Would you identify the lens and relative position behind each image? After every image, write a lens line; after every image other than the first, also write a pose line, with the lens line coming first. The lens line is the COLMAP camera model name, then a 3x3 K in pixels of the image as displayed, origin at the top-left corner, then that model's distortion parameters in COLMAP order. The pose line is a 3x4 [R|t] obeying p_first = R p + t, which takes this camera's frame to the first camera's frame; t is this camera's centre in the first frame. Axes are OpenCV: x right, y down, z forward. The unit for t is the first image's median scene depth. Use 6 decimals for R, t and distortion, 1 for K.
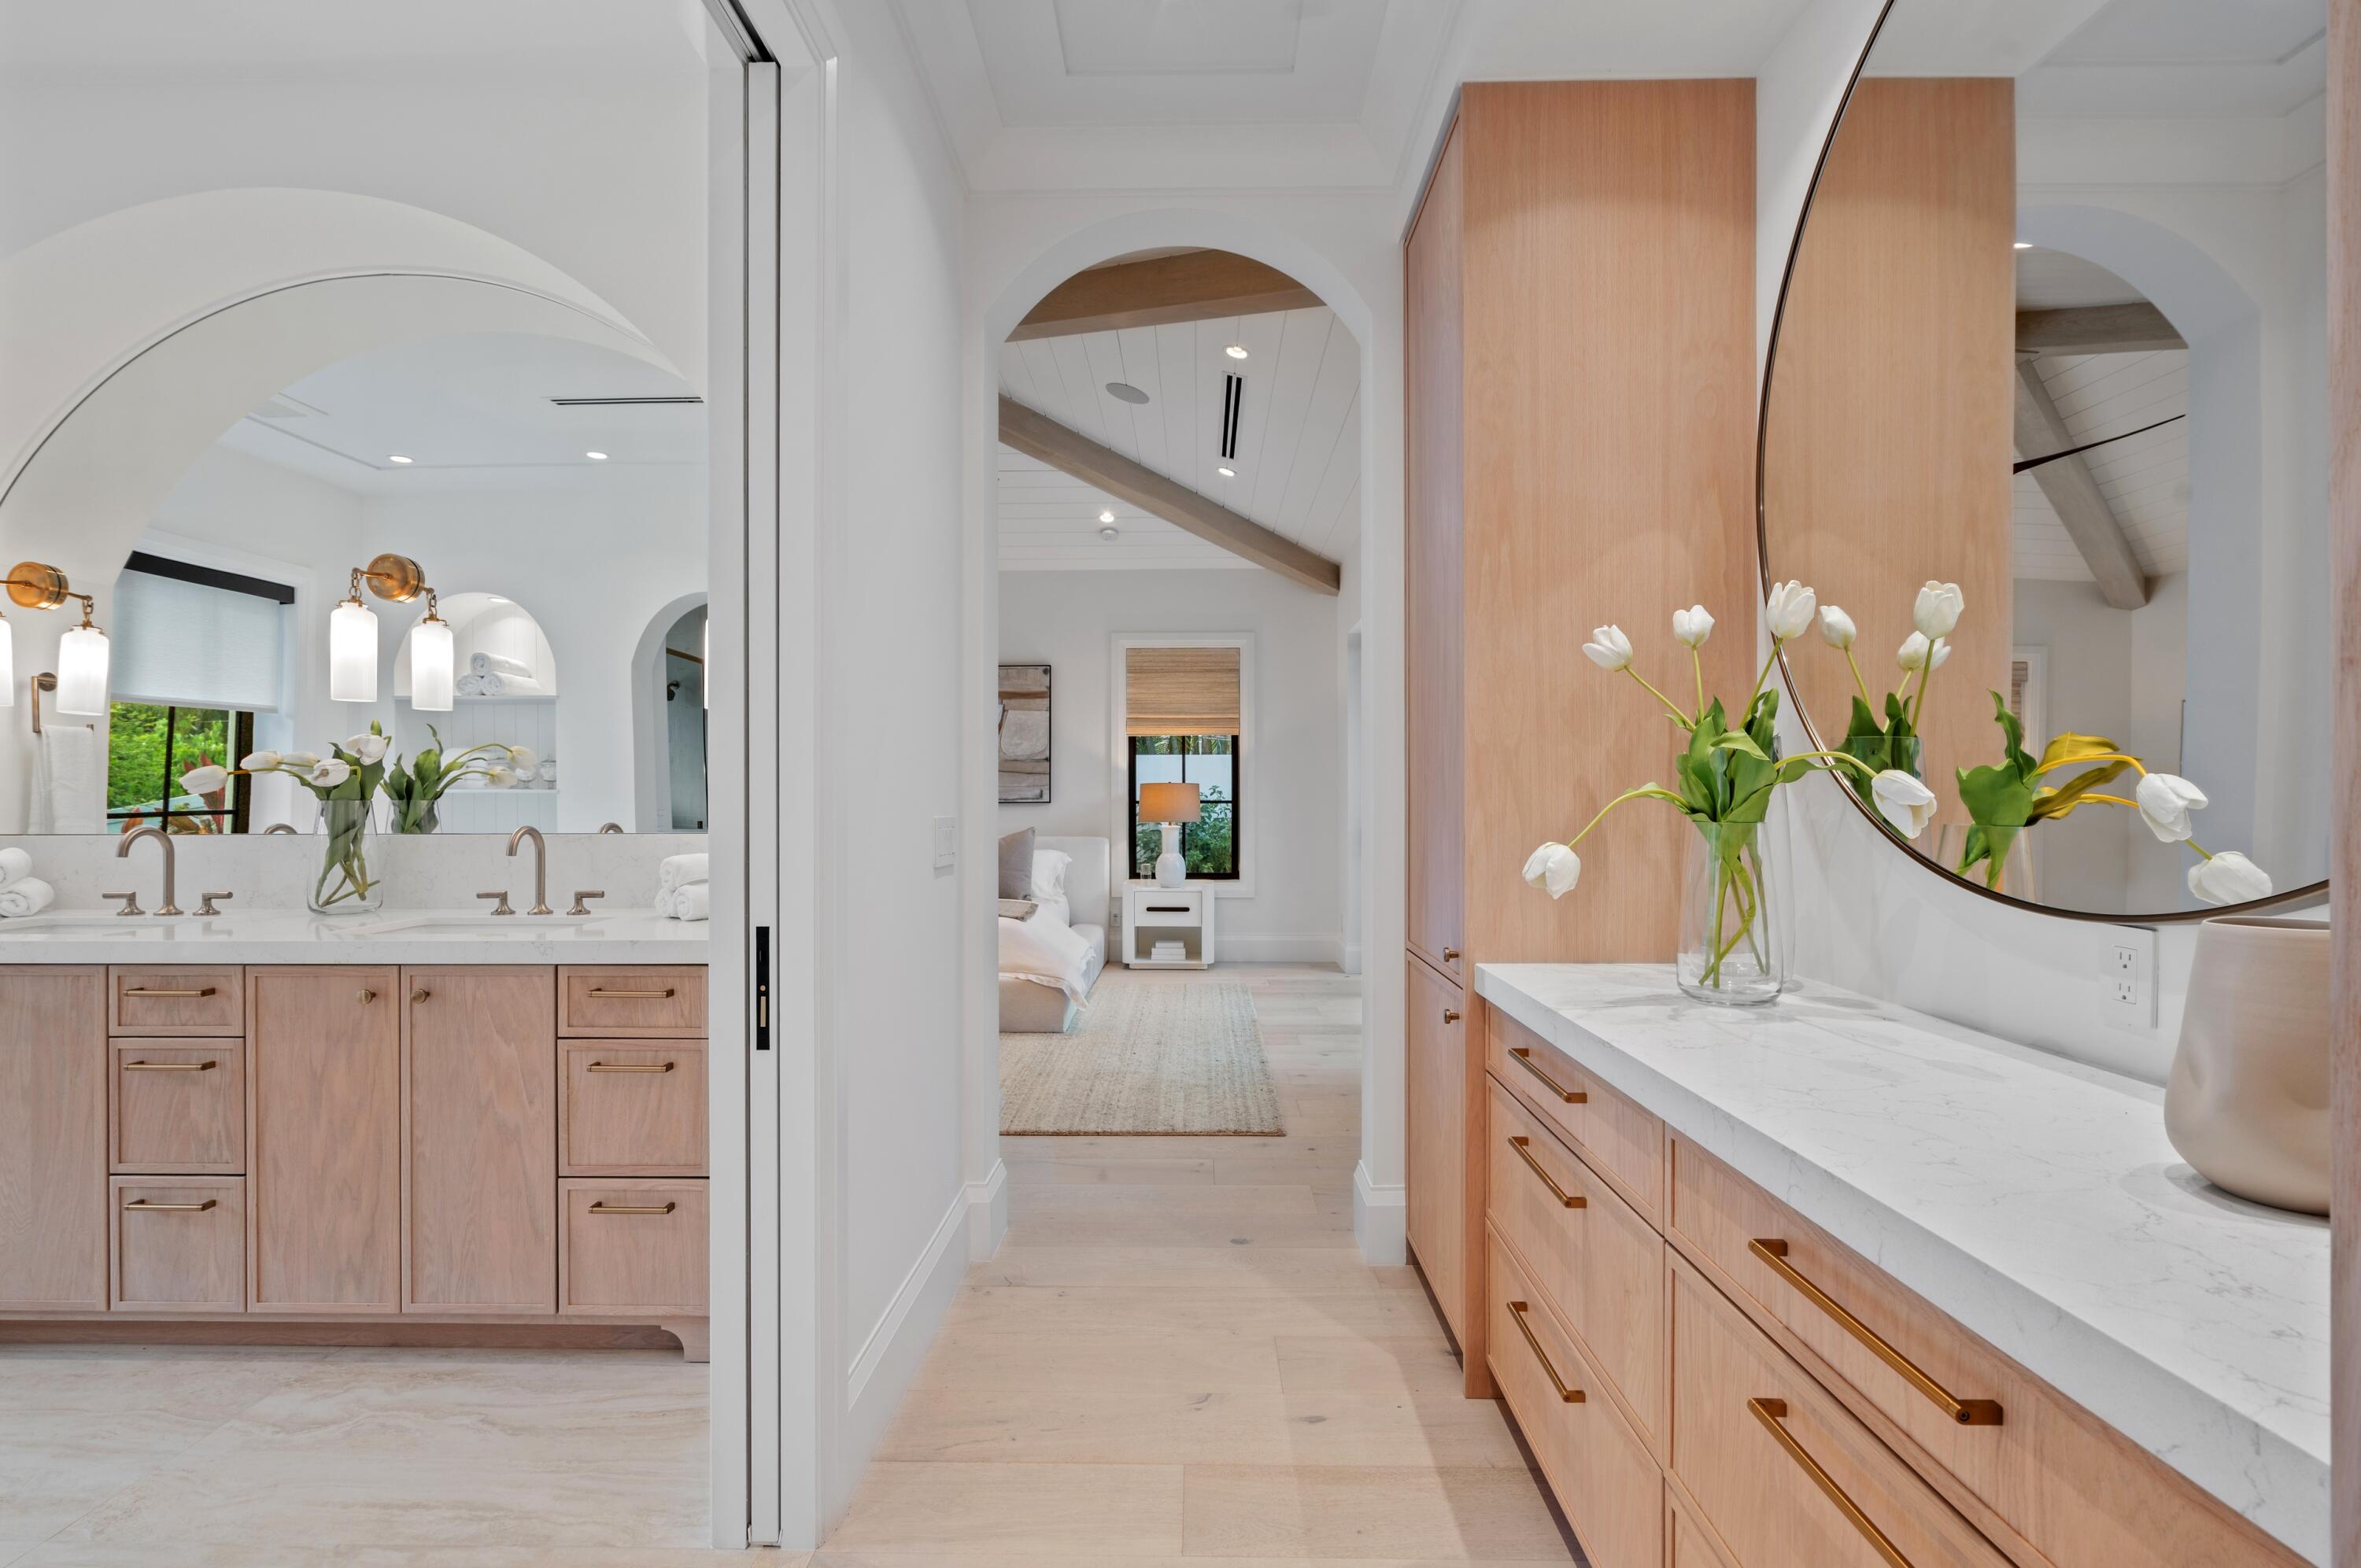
lens RADIAL K [[1071.5, 0, 1183.0], [0, 1071.5, 792.6], [0, 0, 1]] dist [-0.000765, 0.000058]
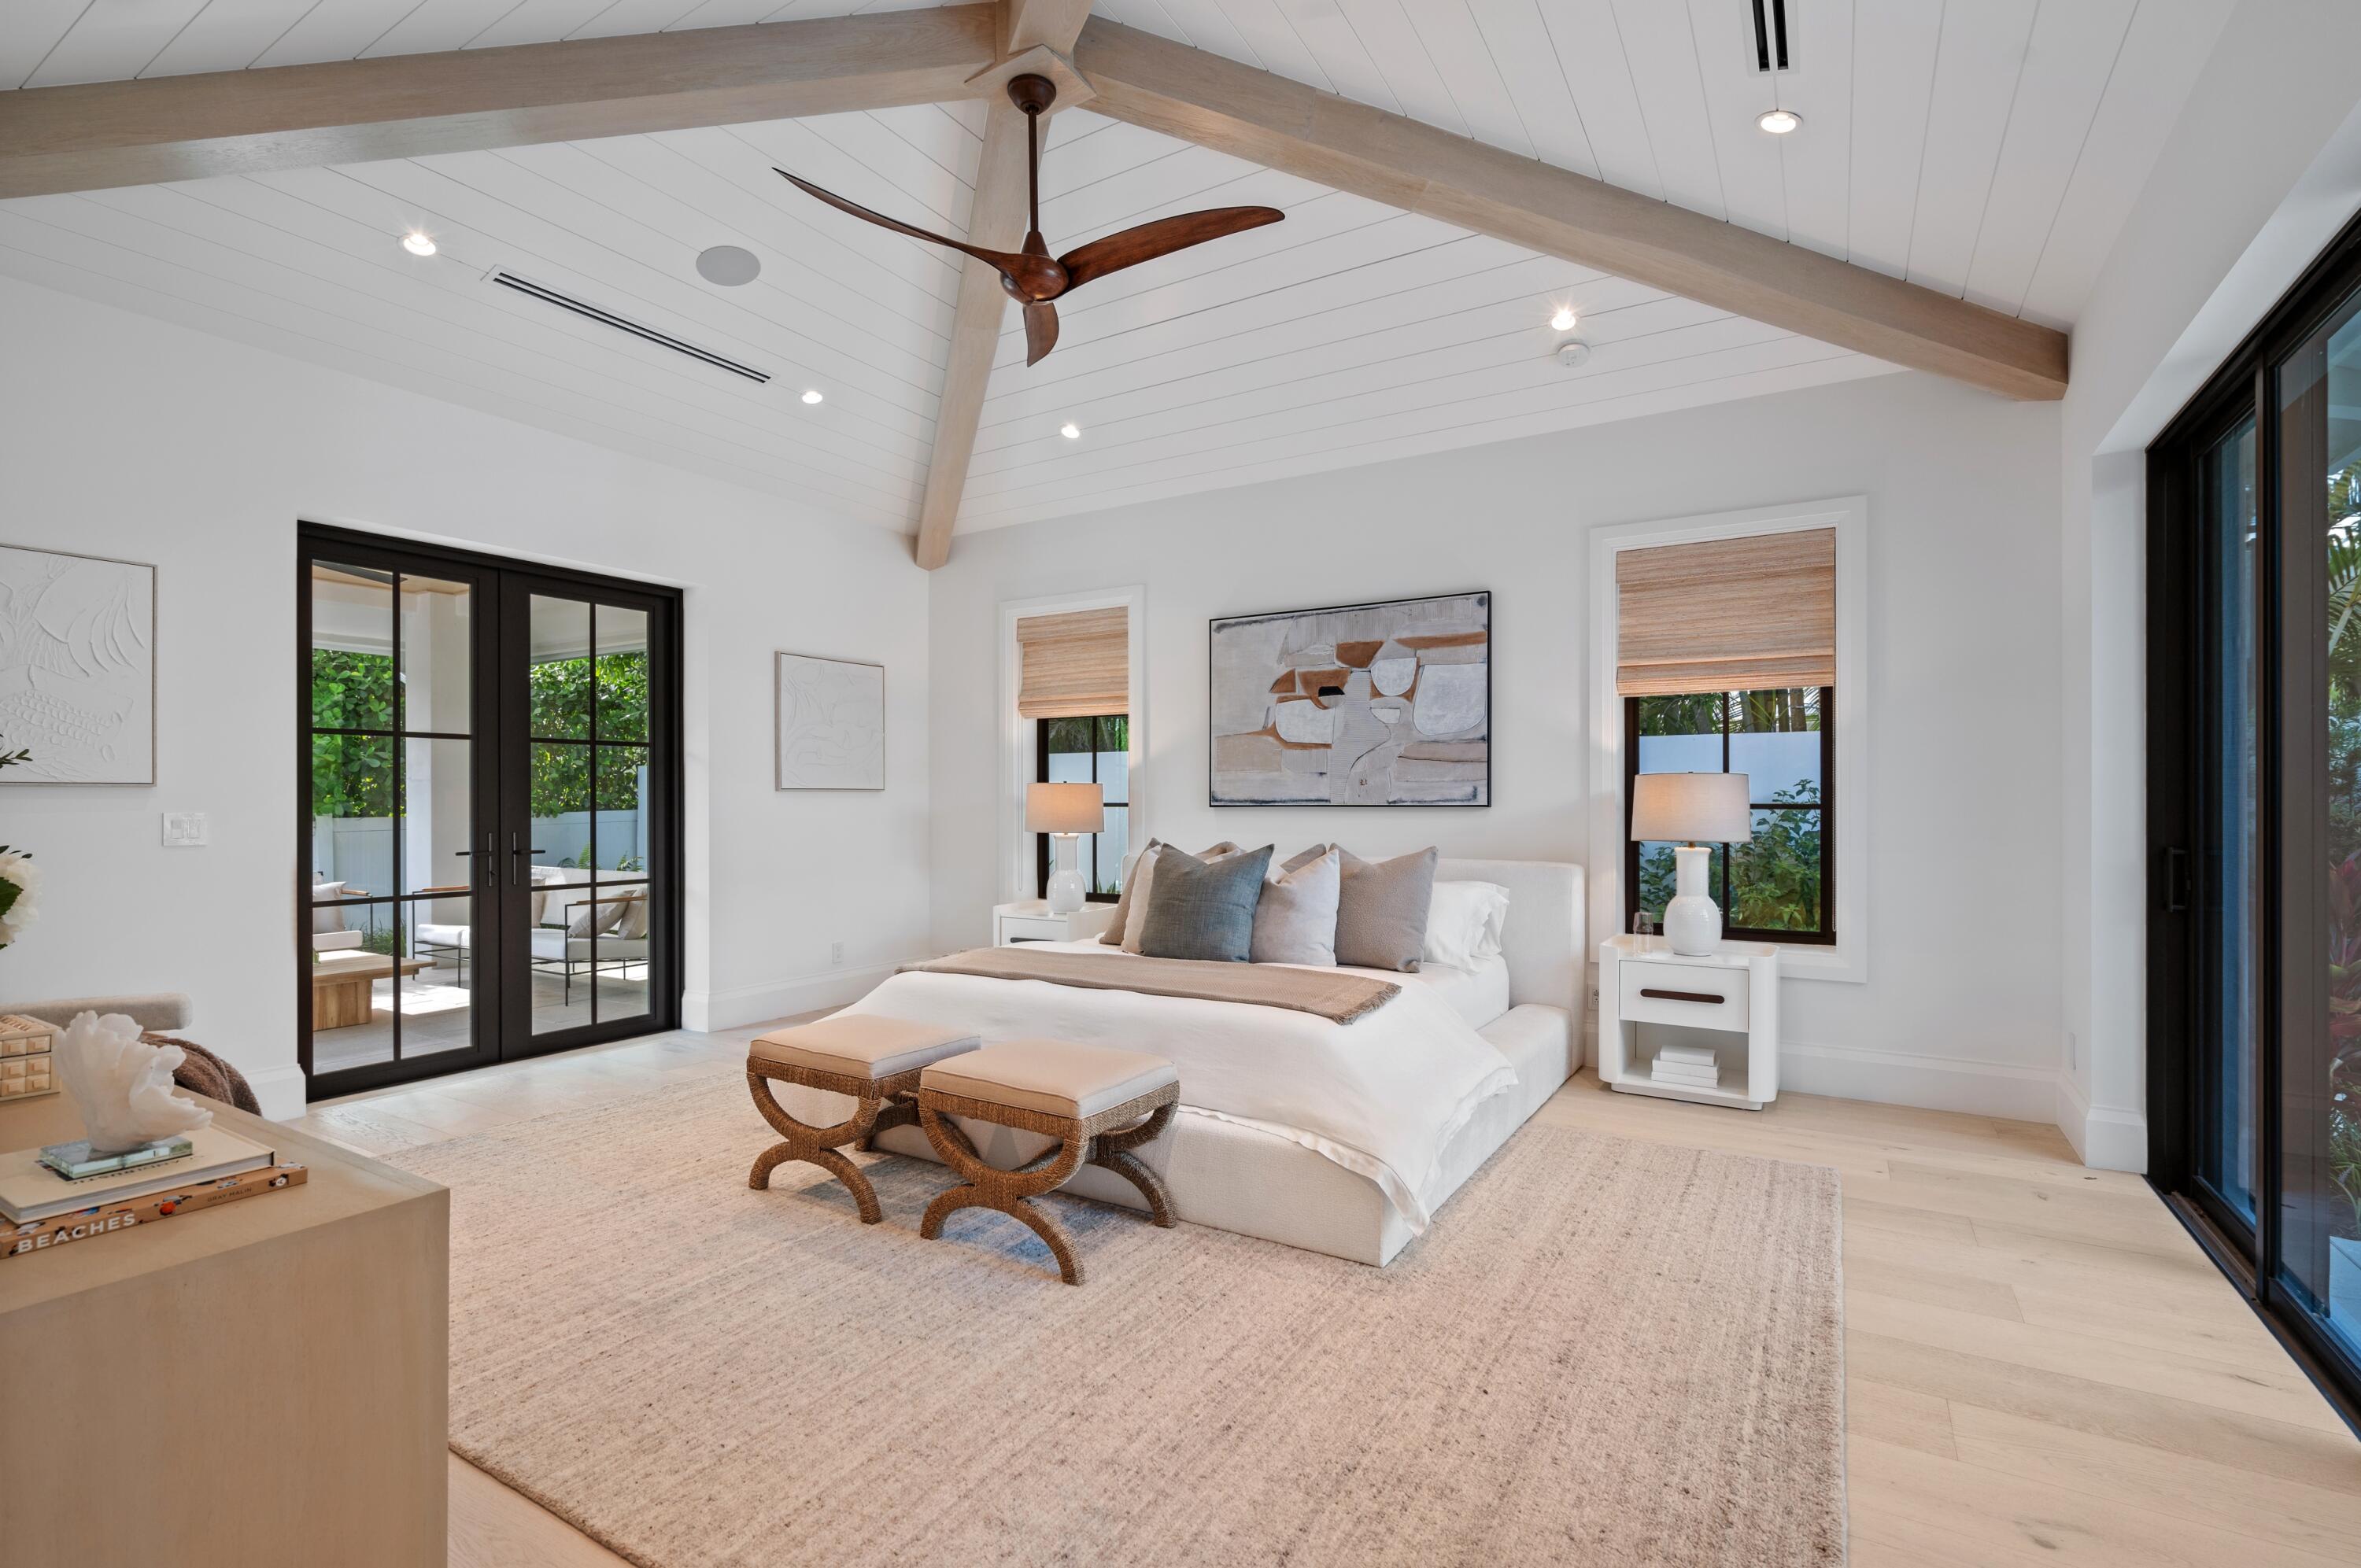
lens RADIAL K [[1077.2, 0, 1181.4], [0, 1077.2, 796.7], [0, 0, 1]] dist [-0.001361, -0.000376]
pose [[0.863173, 0.001566, -0.504906, 0.043091], [0.001052, 0.999987, 0.004900, 0.000272], [0.504907, -0.004761, 0.863160, 0.358710]]
